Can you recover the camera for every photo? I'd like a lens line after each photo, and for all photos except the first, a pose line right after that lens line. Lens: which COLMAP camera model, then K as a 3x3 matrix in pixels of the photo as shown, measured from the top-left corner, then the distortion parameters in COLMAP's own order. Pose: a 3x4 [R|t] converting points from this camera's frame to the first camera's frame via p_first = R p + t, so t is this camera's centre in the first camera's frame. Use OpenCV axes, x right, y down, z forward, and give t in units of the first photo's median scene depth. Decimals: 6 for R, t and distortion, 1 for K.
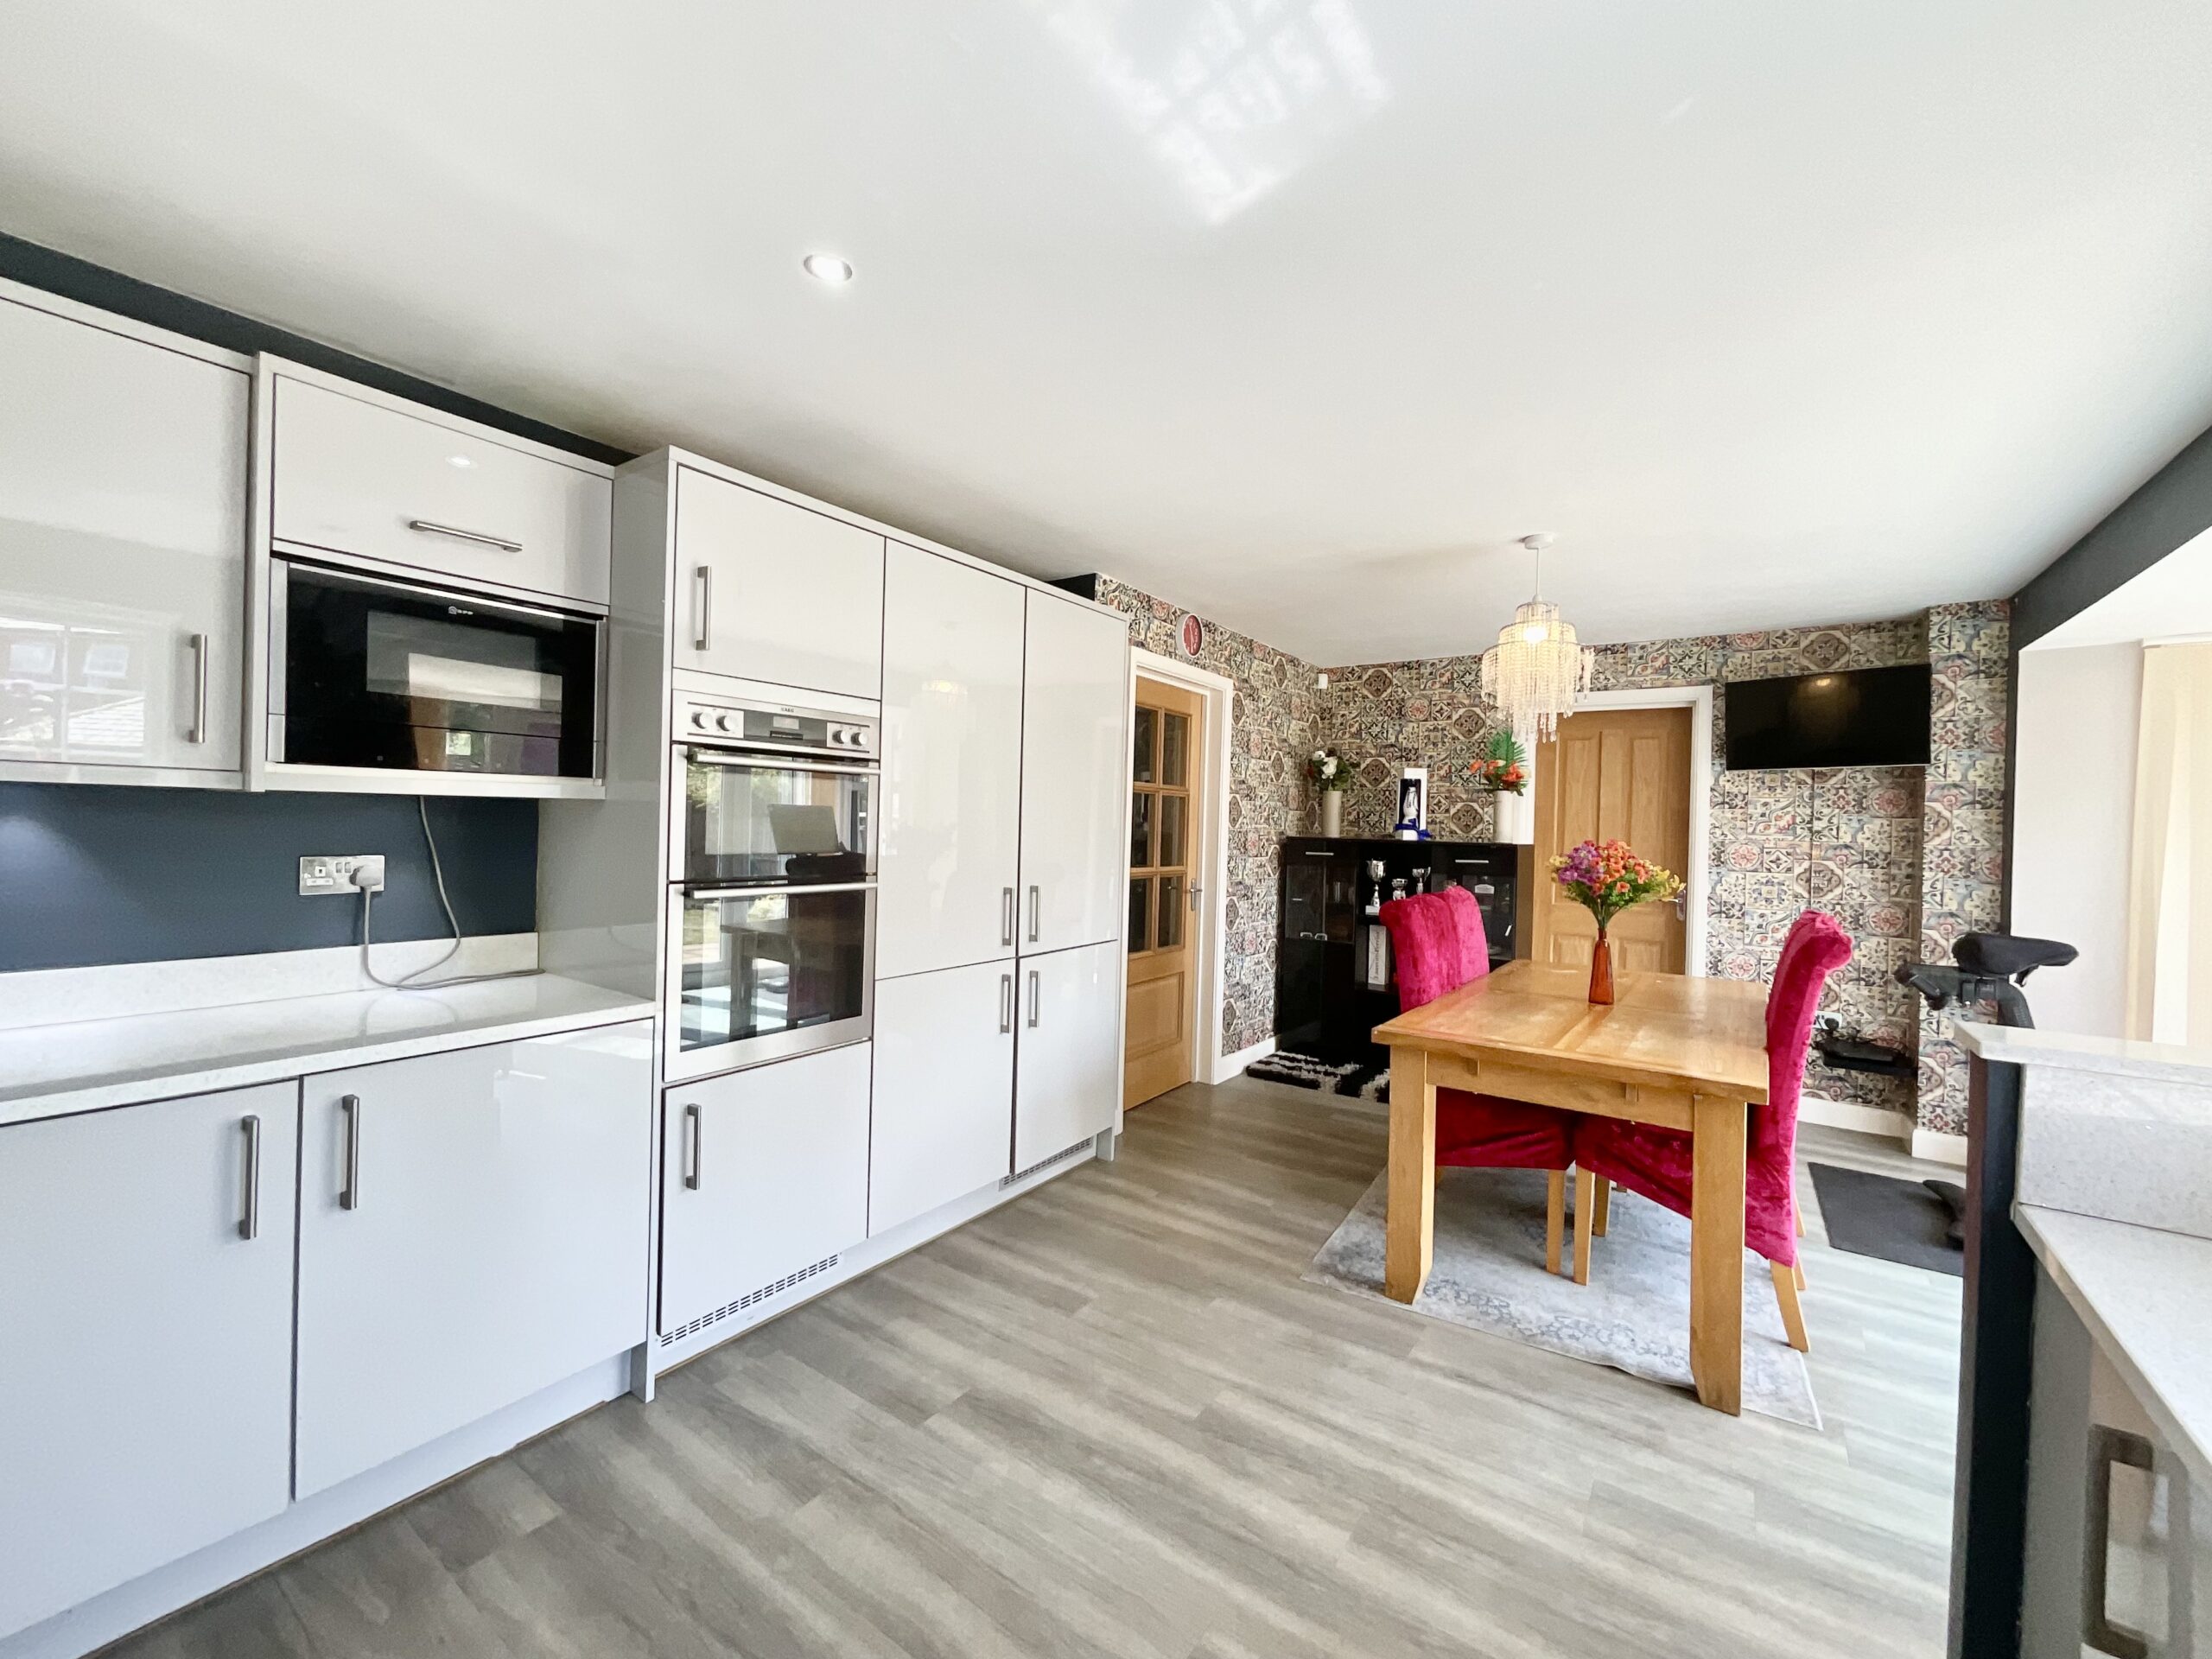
lens RADIAL K [[905.1, 0, 1093.5], [0, 905.1, 828.6], [0, 0, 1]] dist [-0.002178, 0.000962]
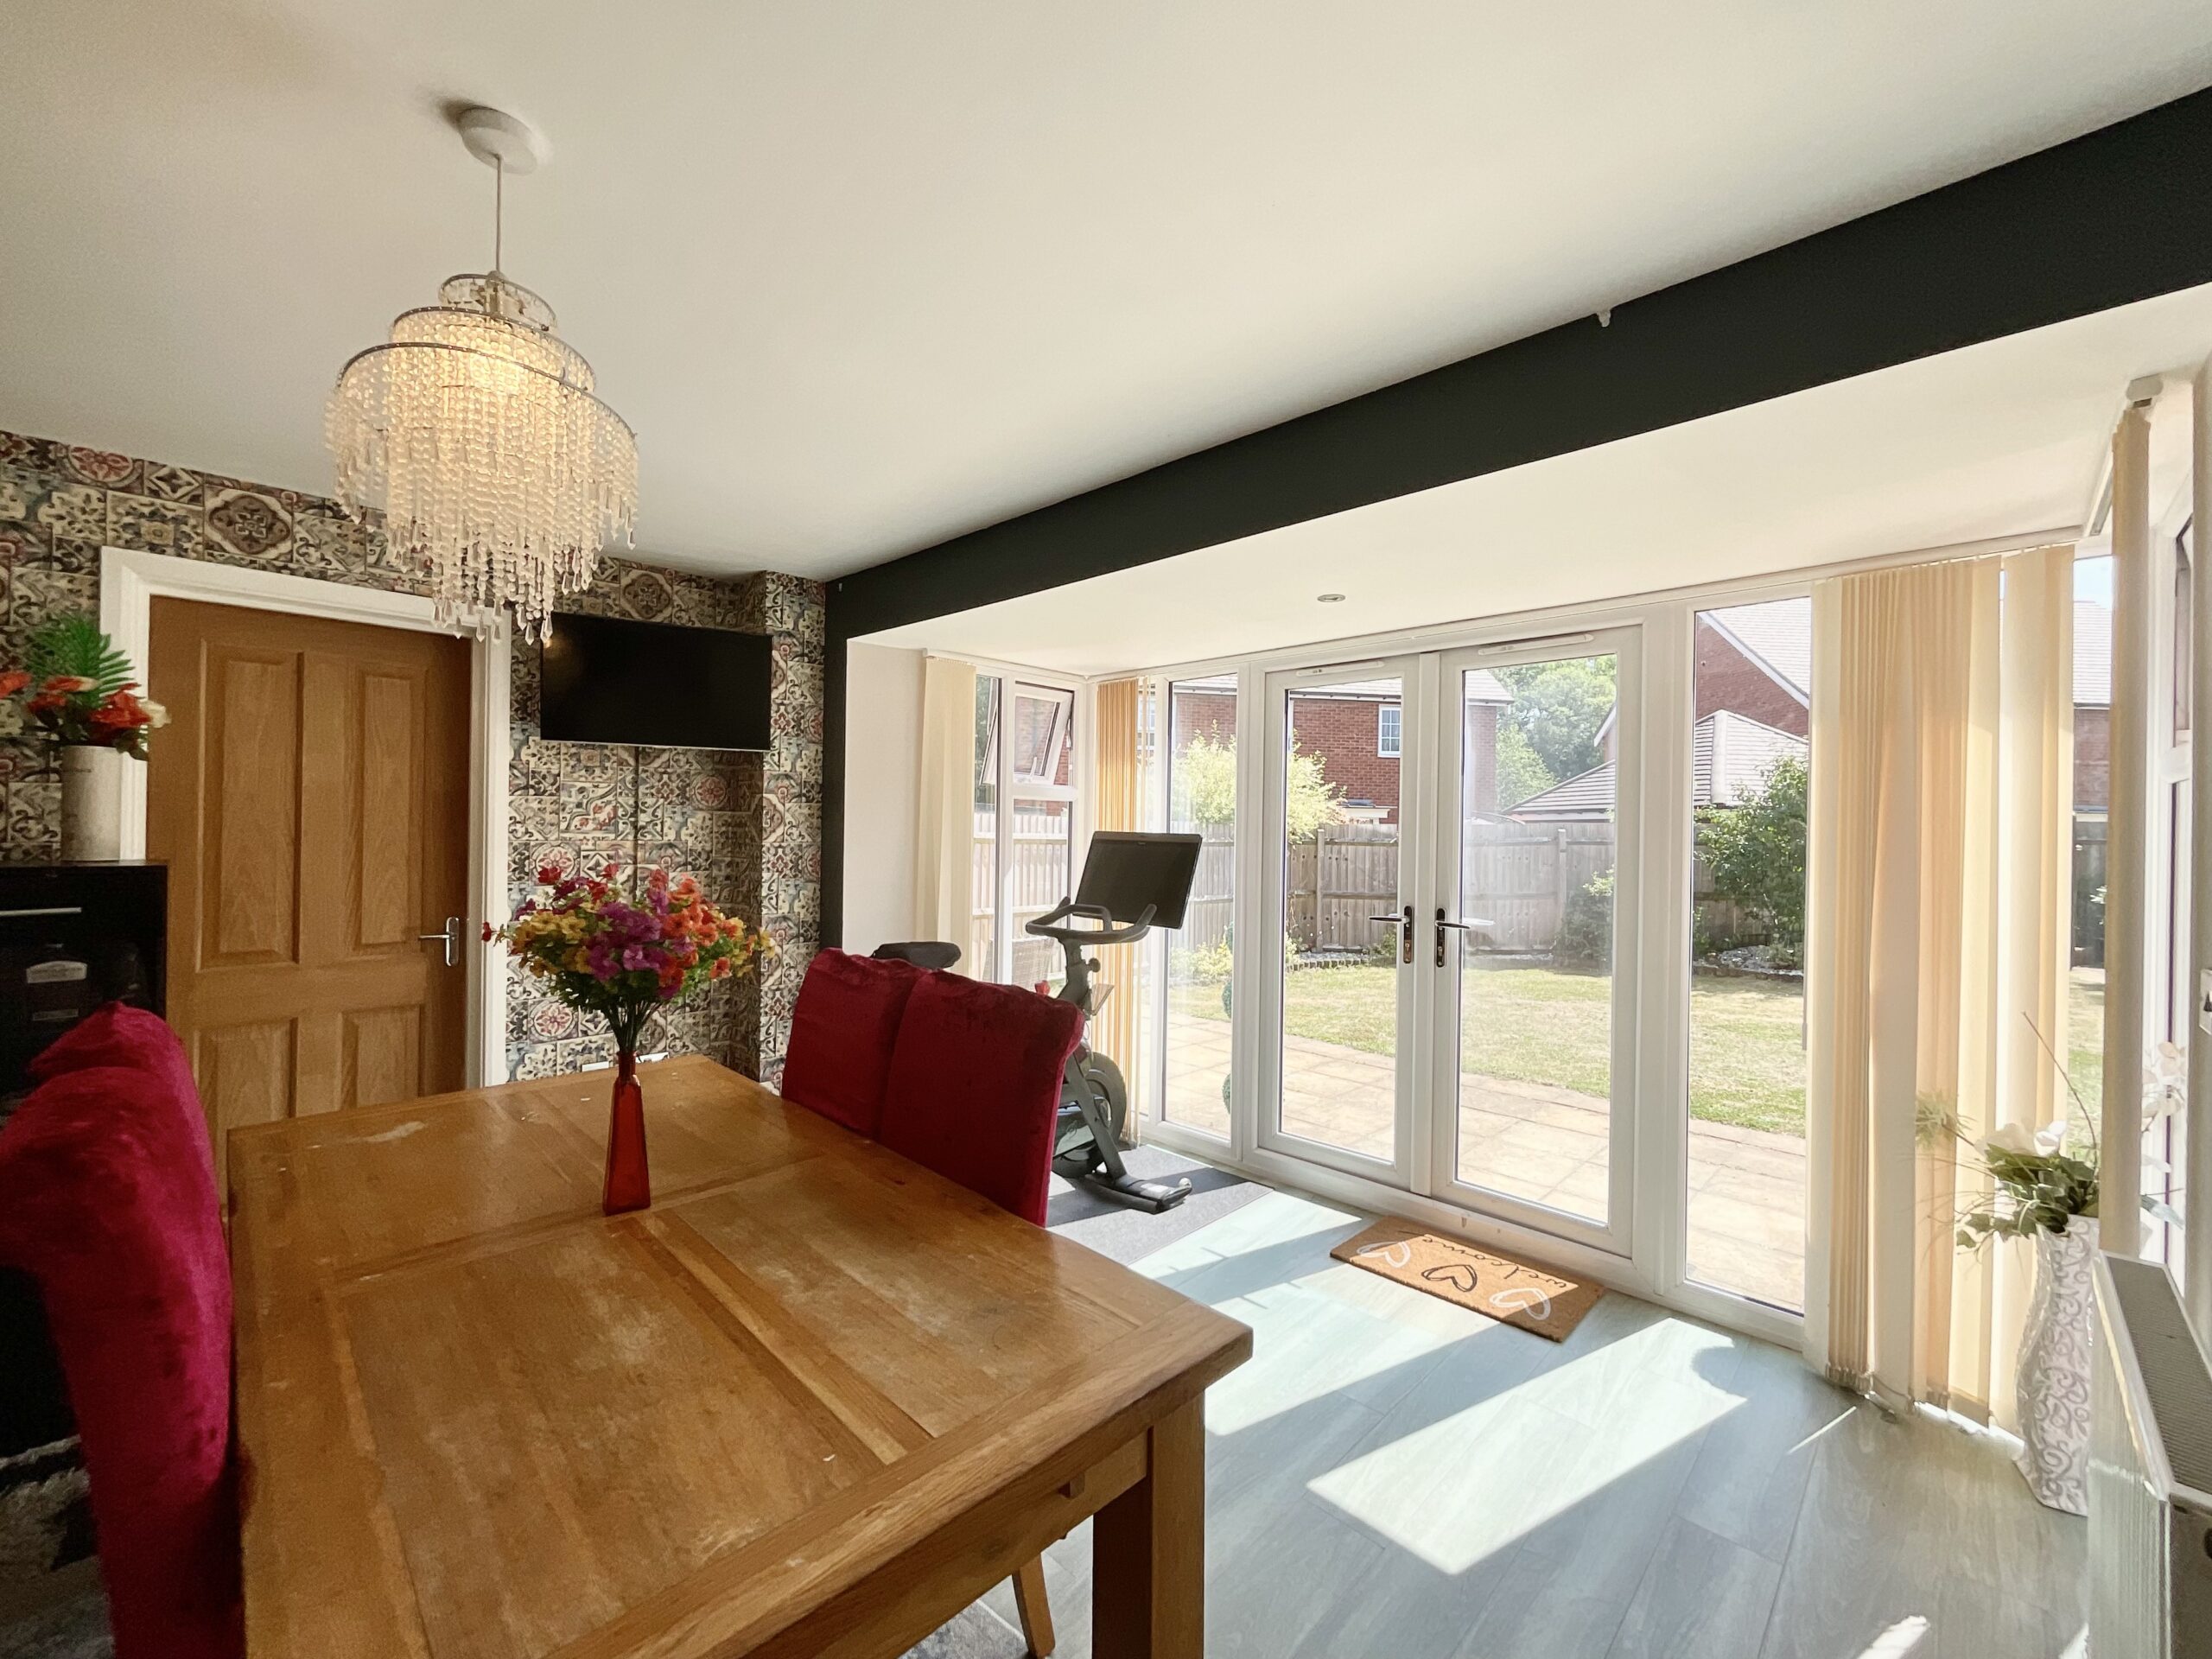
lens RADIAL K [[905.1, 0, 1115.4], [0, 905.1, 830.7], [0, 0, 1]] dist [-0.002178, 0.000962]
pose [[0.143599, -0.022728, 0.989375, 0.099086], [-0.004848, 0.999708, 0.023669, -0.016167], [-0.989624, -0.008195, 0.143447, 0.550572]]
